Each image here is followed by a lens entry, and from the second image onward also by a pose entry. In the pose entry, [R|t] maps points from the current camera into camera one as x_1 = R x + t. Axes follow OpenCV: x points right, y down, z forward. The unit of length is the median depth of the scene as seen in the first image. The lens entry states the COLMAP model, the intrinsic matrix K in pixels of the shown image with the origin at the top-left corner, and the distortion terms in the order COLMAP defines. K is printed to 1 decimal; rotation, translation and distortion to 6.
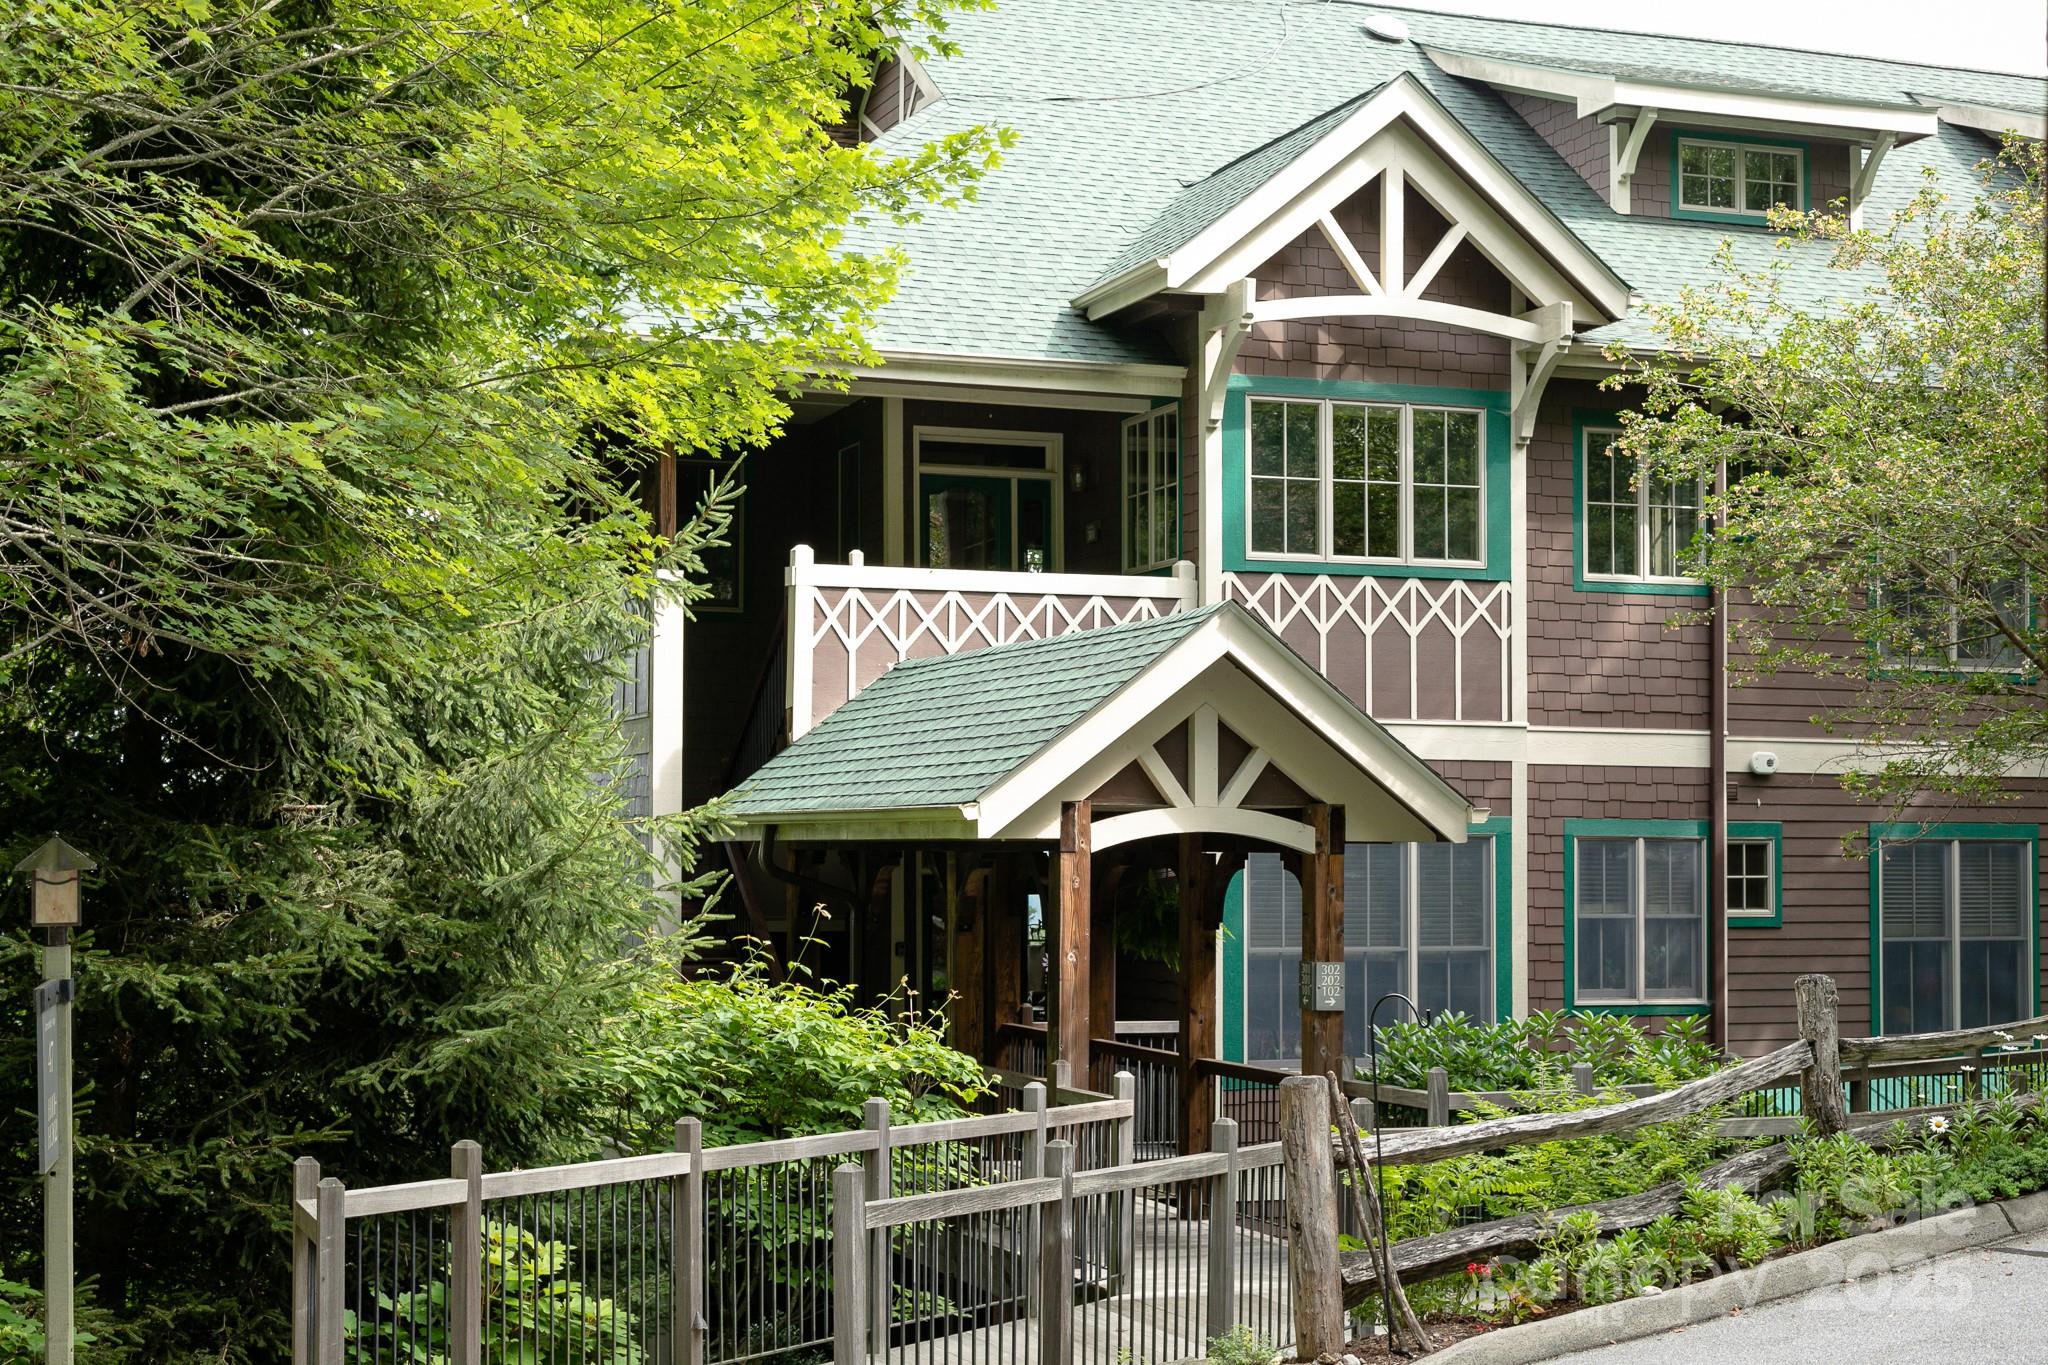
lens RADIAL K [[3002.3, 0, 1024.0], [0, 3002.3, 682.5], [0, 0, 1]] dist [0.001433, 0.076418]
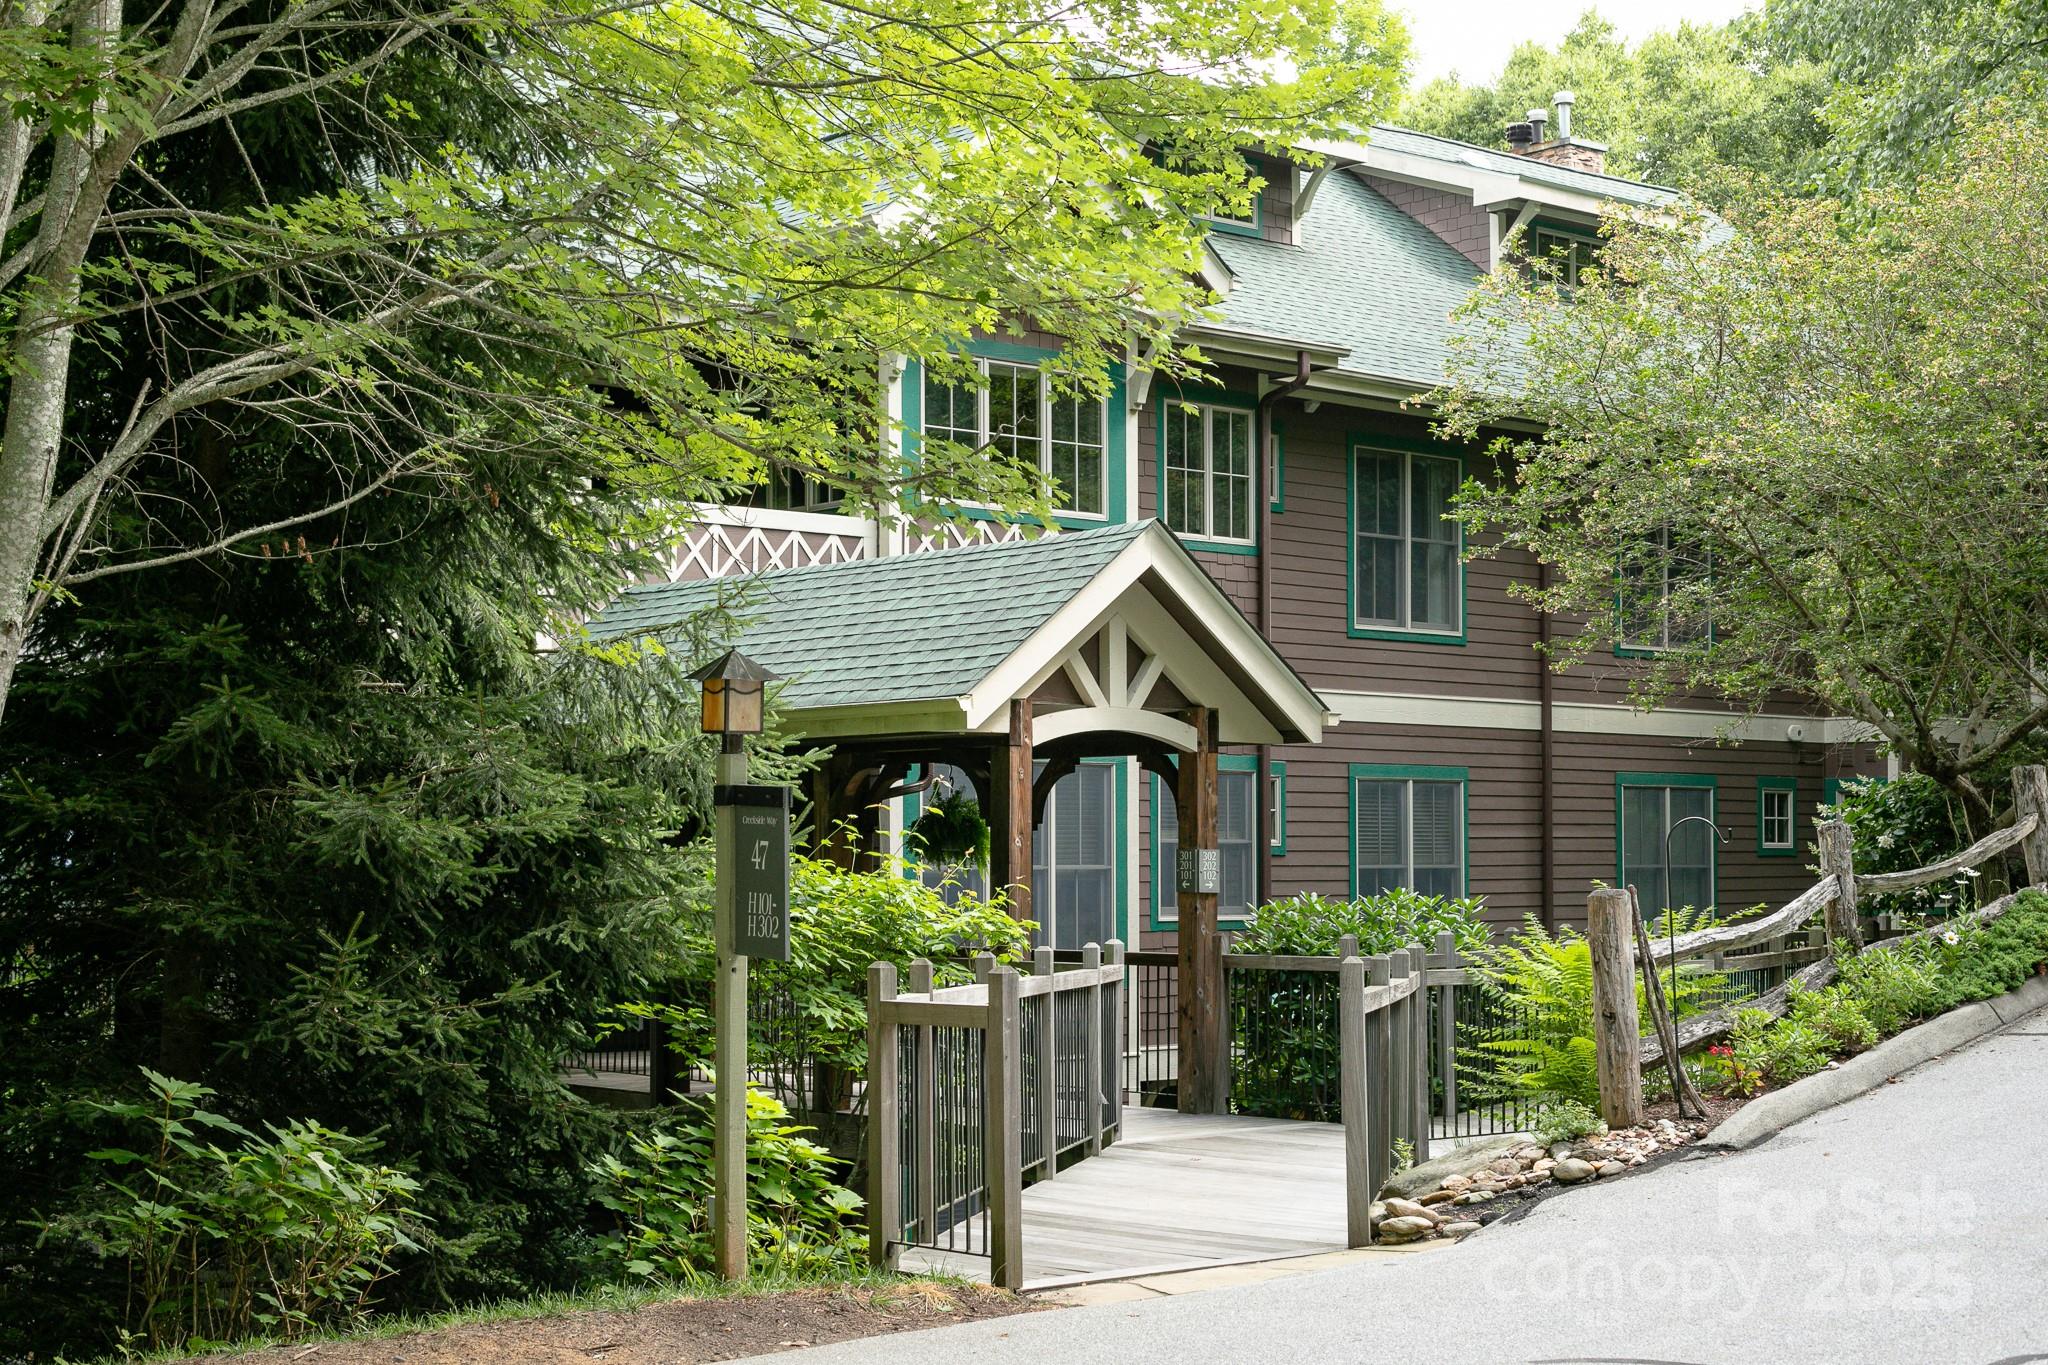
lens RADIAL K [[3002.3, 0, 1024.0], [0, 3002.3, 682.5], [0, 0, 1]] dist [0.001433, 0.076418]
pose [[0.931159, 0.016734, 0.364228, -0.370016], [-0.014517, 0.999856, -0.008825, 0.042177], [-0.364323, 0.002930, 0.931268, -0.013259]]
